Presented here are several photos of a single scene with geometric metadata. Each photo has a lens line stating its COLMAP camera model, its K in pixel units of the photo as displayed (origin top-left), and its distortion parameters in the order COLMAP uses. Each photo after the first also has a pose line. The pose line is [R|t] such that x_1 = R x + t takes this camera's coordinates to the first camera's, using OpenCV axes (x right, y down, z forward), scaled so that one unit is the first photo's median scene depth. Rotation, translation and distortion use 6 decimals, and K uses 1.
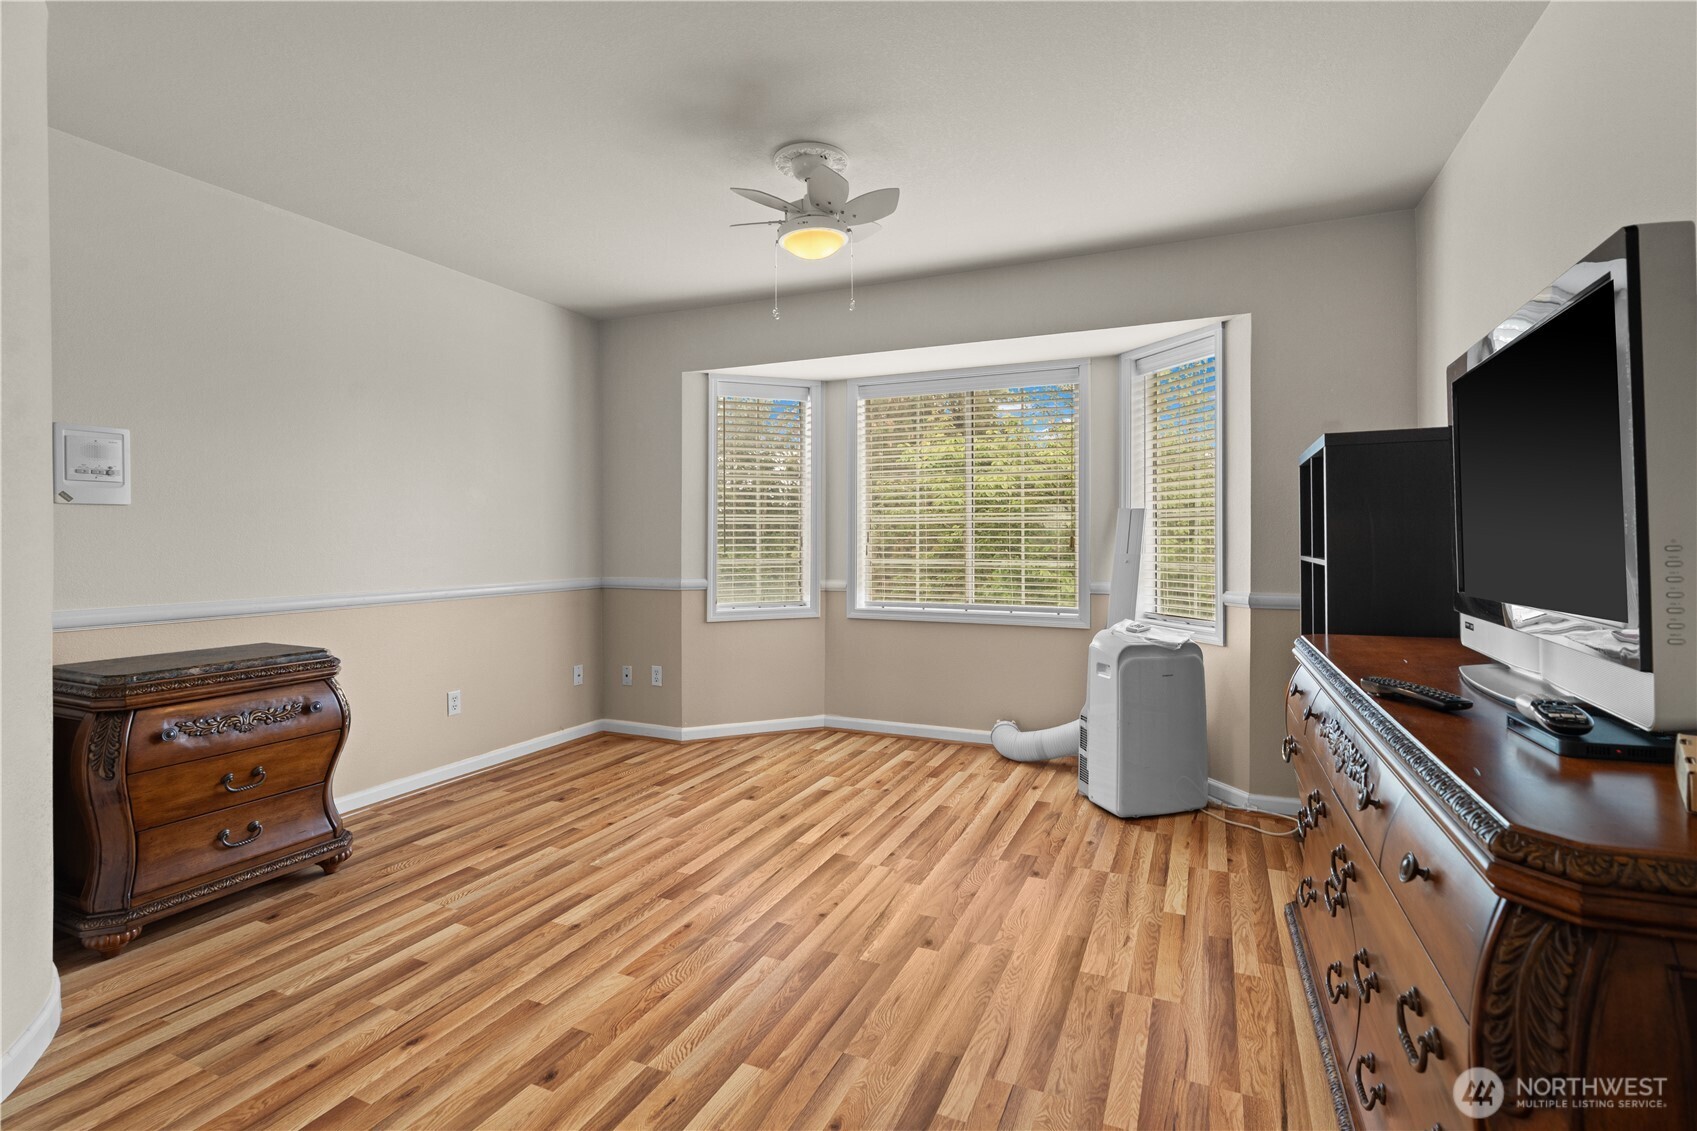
lens RADIAL K [[782.4, 0, 853.8], [0, 782.4, 565.1], [0, 0, 1]] dist [-0.004785, 0.002781]
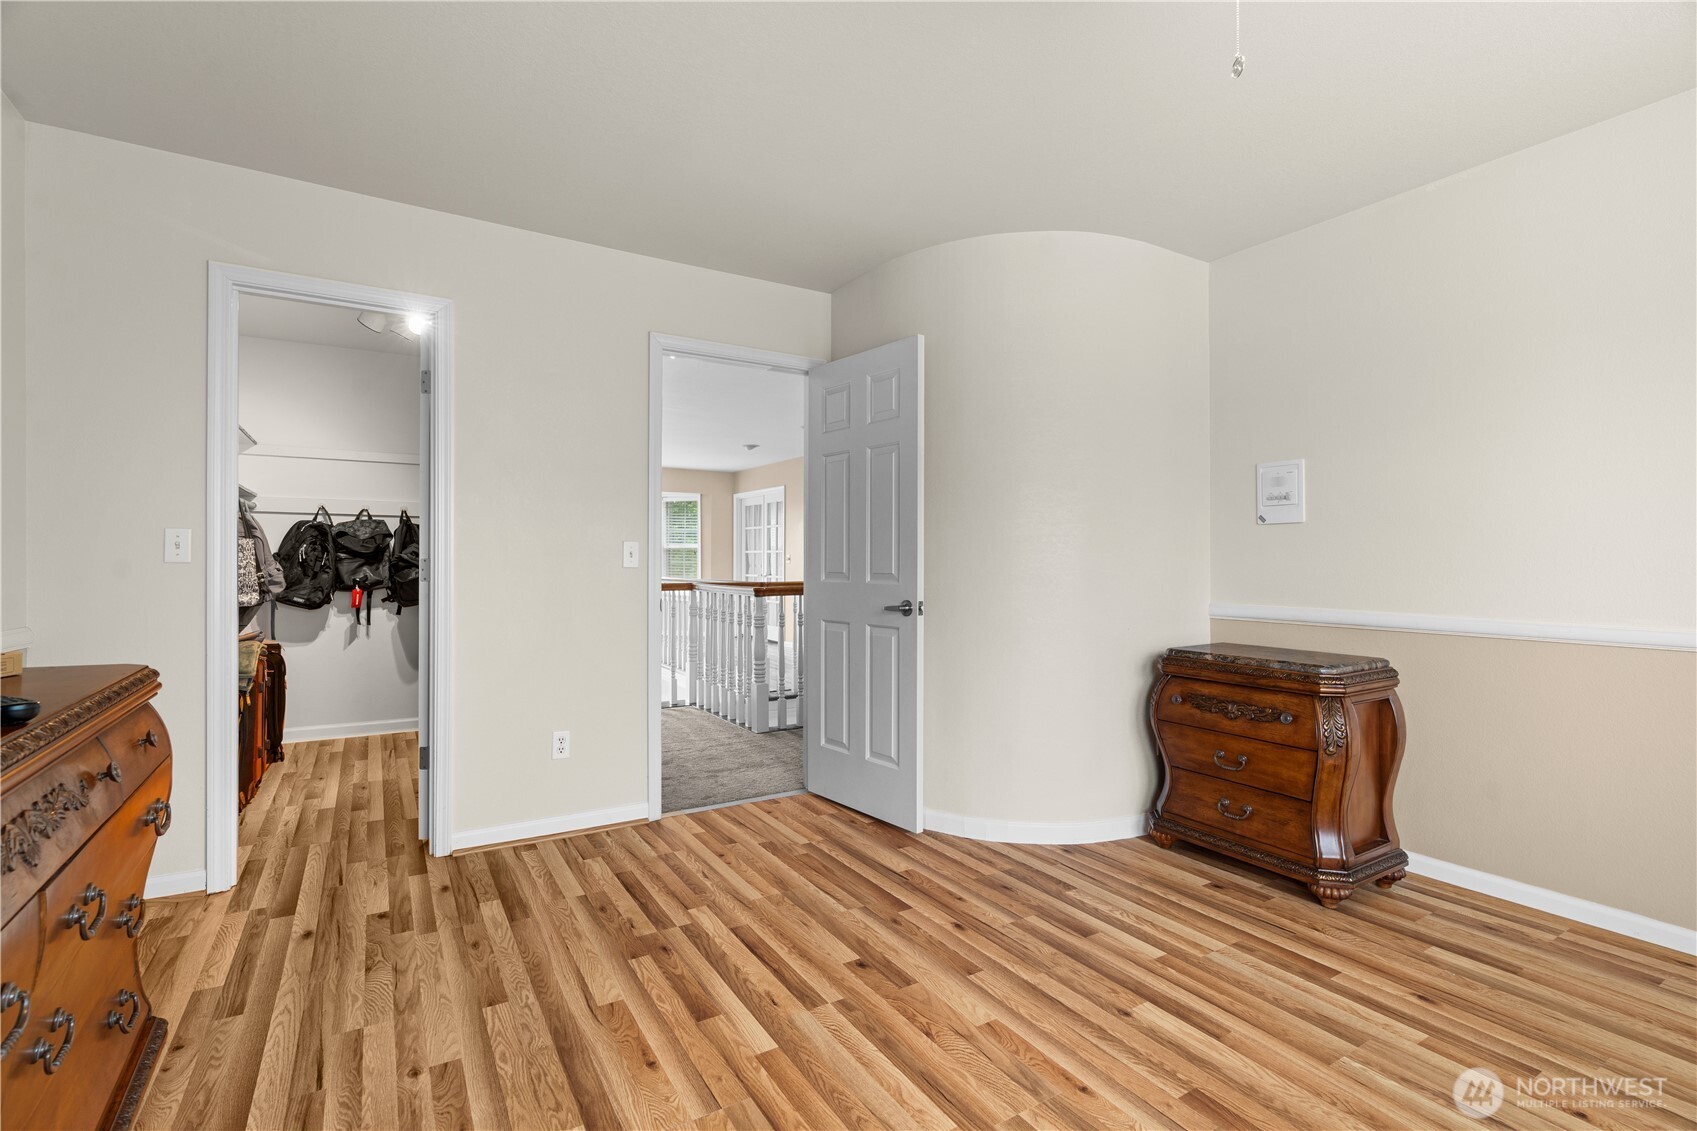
lens RADIAL K [[782.4, 0, 854.0], [0, 782.4, 558.8], [0, 0, 1]] dist [-0.004785, 0.002781]
pose [[-0.559518, -0.005382, -0.828800, 0.508310], [-0.030711, 0.999427, 0.014242, -0.019442], [0.828249, 0.033422, -0.559363, 1.259051]]
